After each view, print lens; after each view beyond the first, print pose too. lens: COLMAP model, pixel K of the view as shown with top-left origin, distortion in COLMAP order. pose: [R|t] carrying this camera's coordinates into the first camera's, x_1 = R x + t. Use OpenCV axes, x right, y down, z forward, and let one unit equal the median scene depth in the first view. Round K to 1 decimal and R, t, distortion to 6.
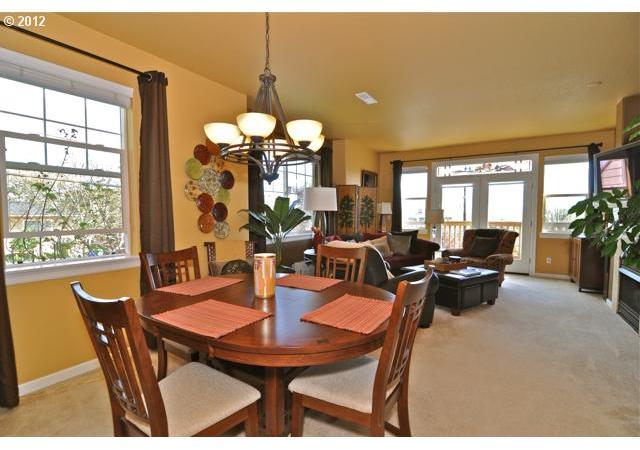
lens RADIAL K [[312.8, 0, 320.0], [0, 312.8, 225.0], [0, 0, 1]] dist [-0.000398, -0.014286]
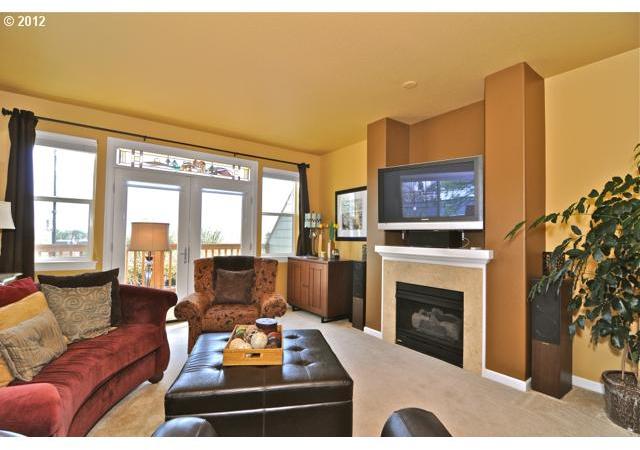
lens RADIAL K [[312.8, 0, 320.0], [0, 312.8, 225.0], [0, 0, 1]] dist [-0.000398, -0.014286]
pose [[0.359178, 0.044441, 0.932210, -0.007905], [0.014186, 0.998490, -0.053066, -0.014023], [-0.933161, 0.032284, 0.358006, 0.514280]]
